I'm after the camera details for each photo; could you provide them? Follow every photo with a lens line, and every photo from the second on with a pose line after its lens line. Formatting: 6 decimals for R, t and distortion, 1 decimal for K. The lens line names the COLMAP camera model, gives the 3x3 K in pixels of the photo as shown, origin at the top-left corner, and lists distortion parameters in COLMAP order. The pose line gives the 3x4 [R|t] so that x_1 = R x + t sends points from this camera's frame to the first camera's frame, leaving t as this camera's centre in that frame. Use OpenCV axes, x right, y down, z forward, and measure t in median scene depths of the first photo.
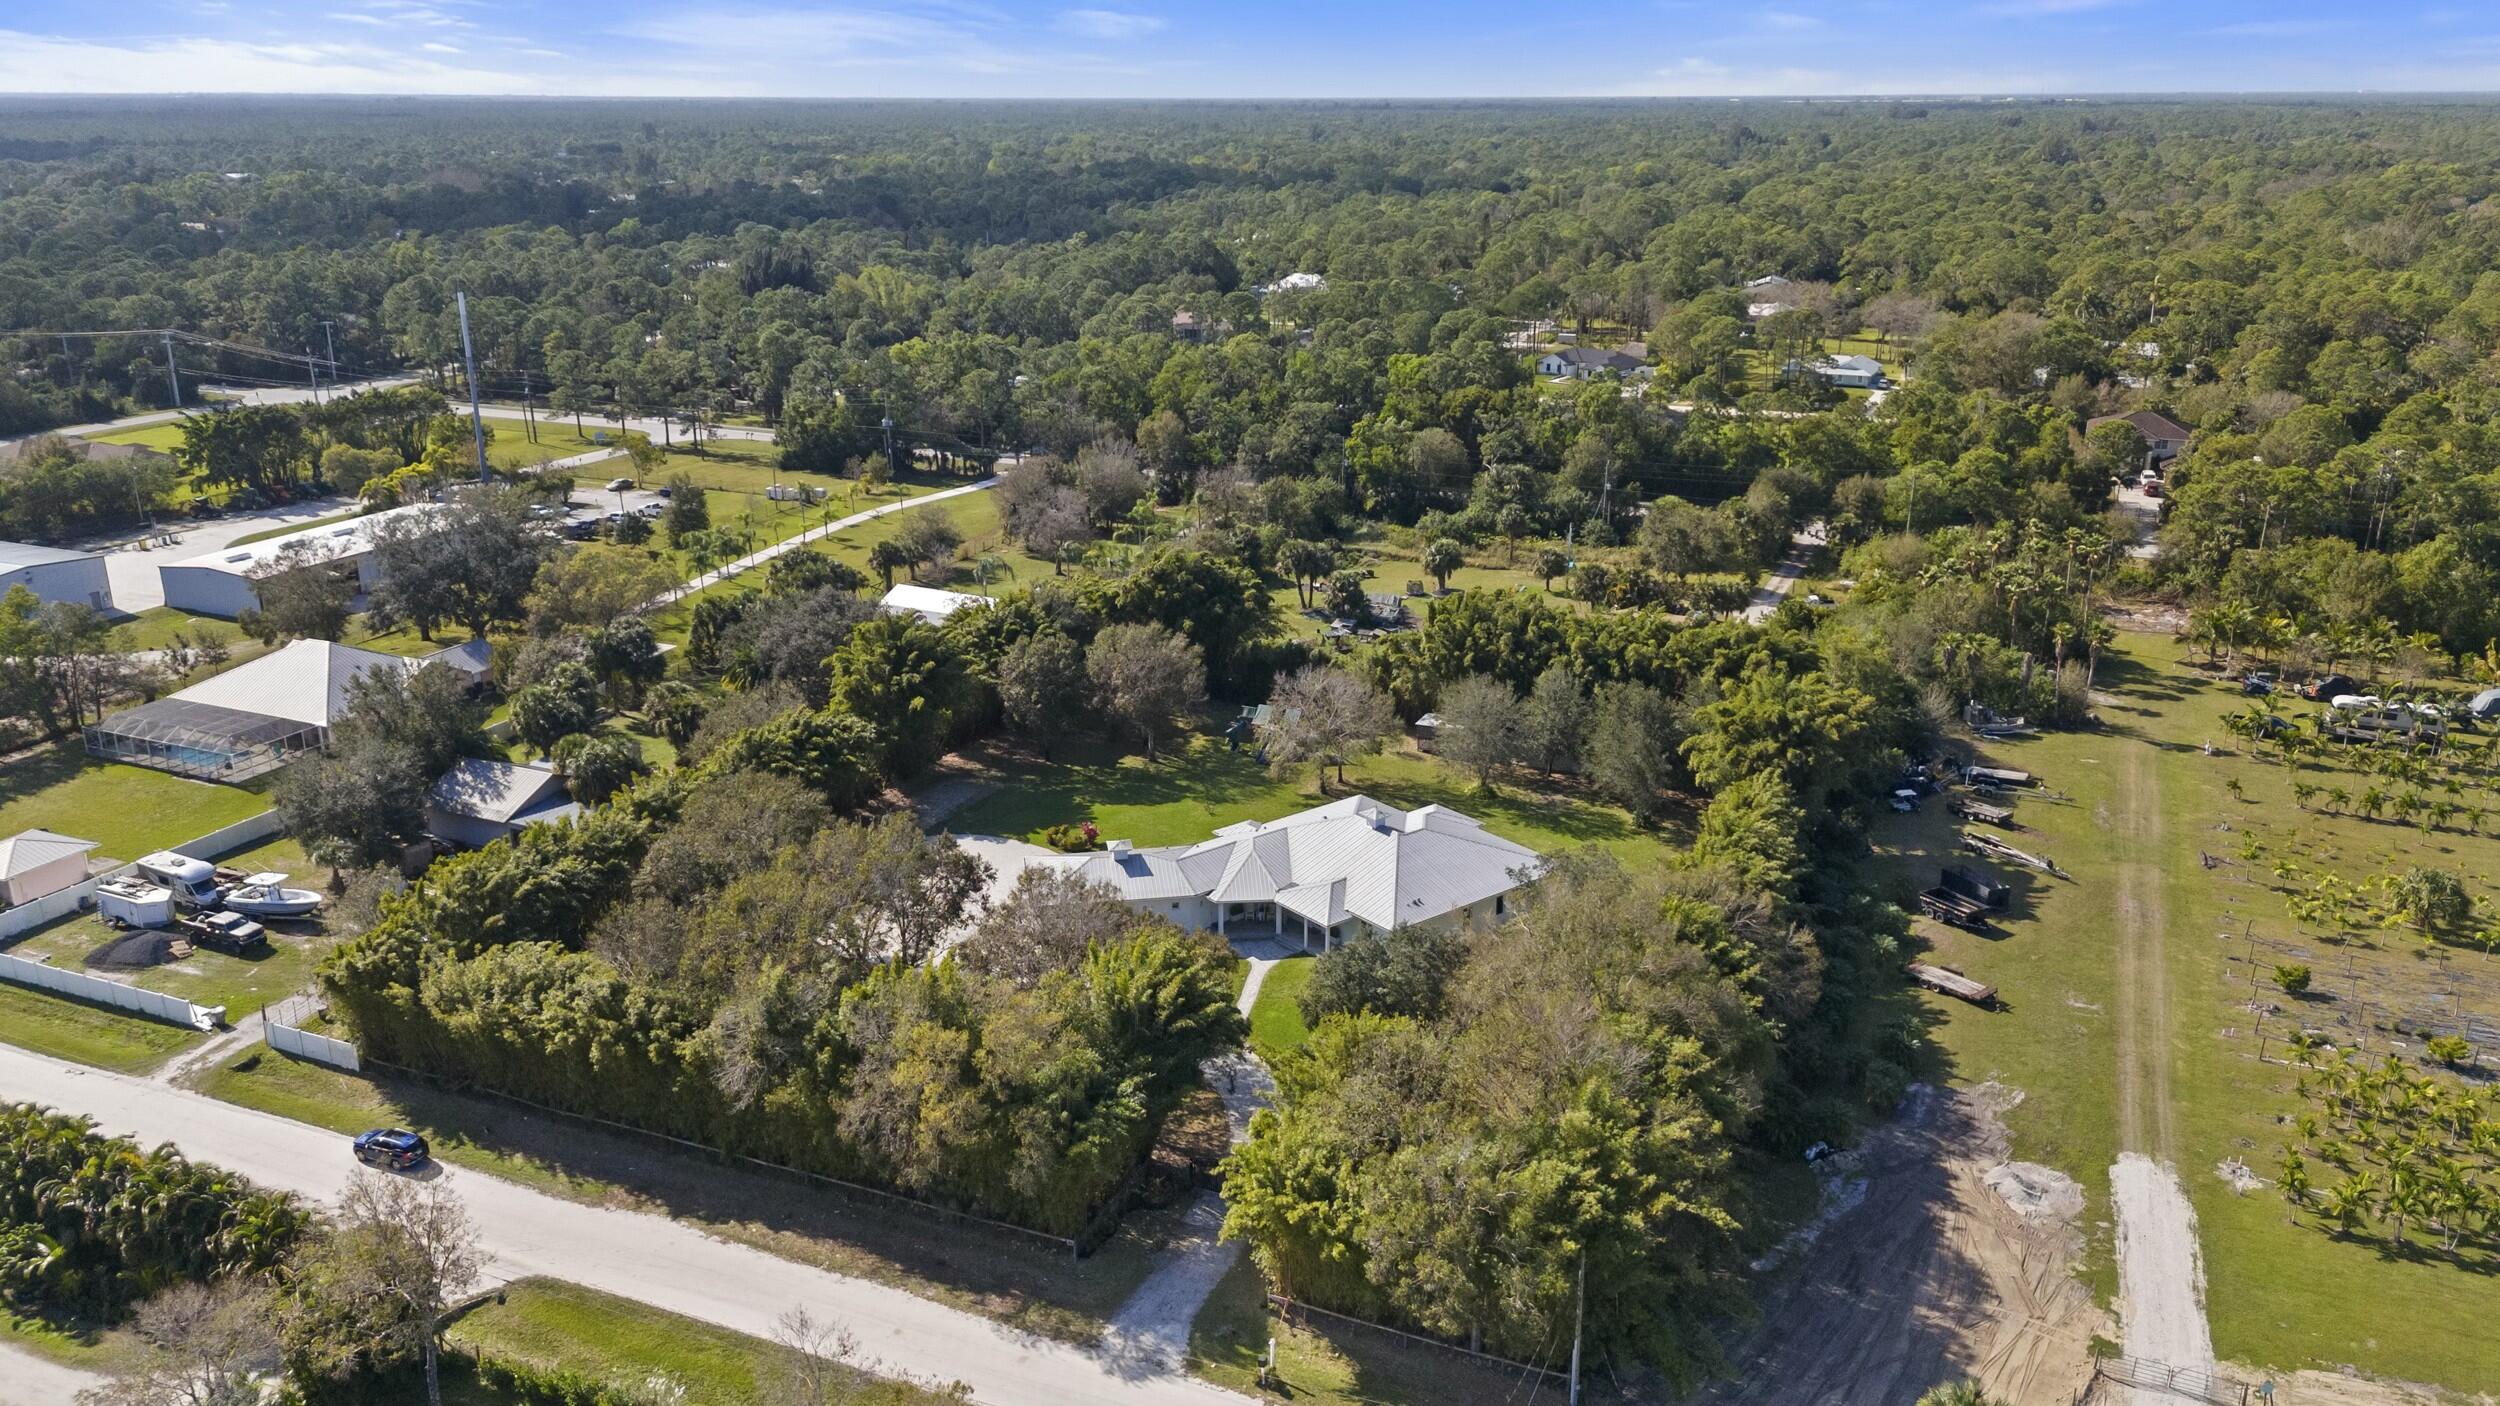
lens RADIAL K [[1847.0, 0, 1258.3], [0, 1847.0, 762.4], [0, 0, 1]] dist [0.106661, -0.138509]
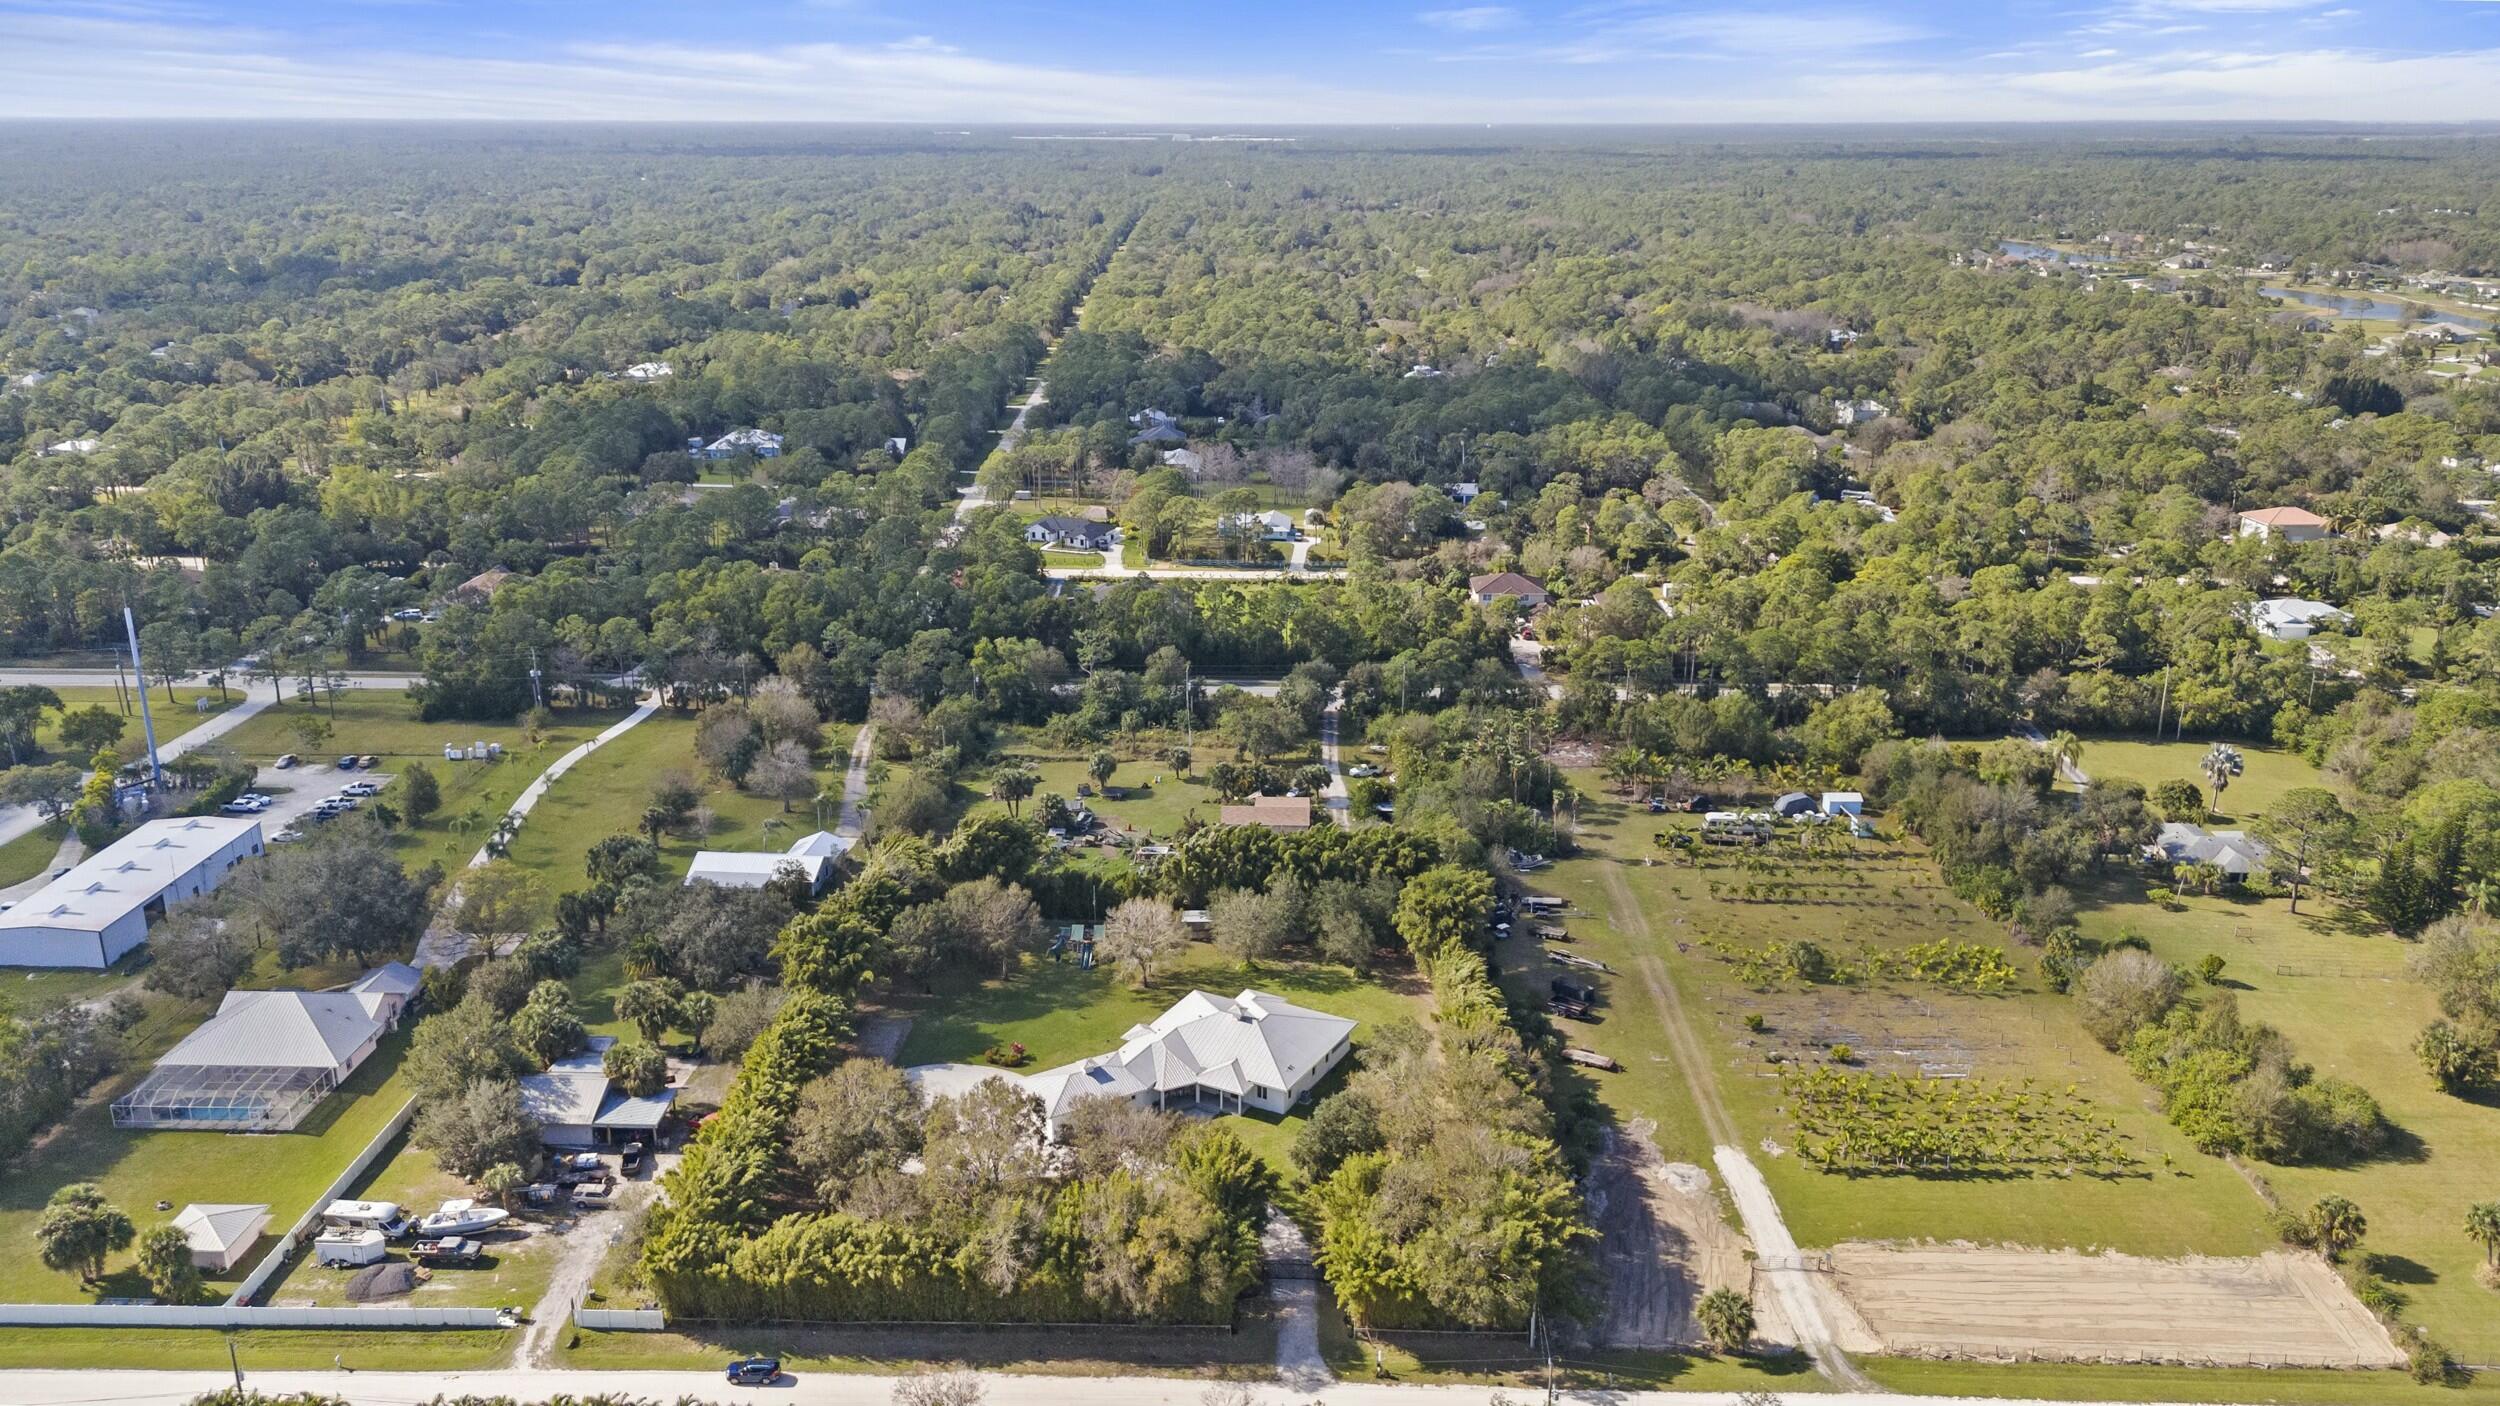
lens RADIAL K [[1854.5, 0, 1250.0], [0, 1854.5, 703.0], [0, 0, 1]] dist [0.097800, -0.138354]
pose [[0.927764, -0.113303, 0.355551, -0.444831], [0.127720, 0.991660, -0.017259, -0.196353], [-0.350631, 0.061423, 0.934497, -0.457484]]
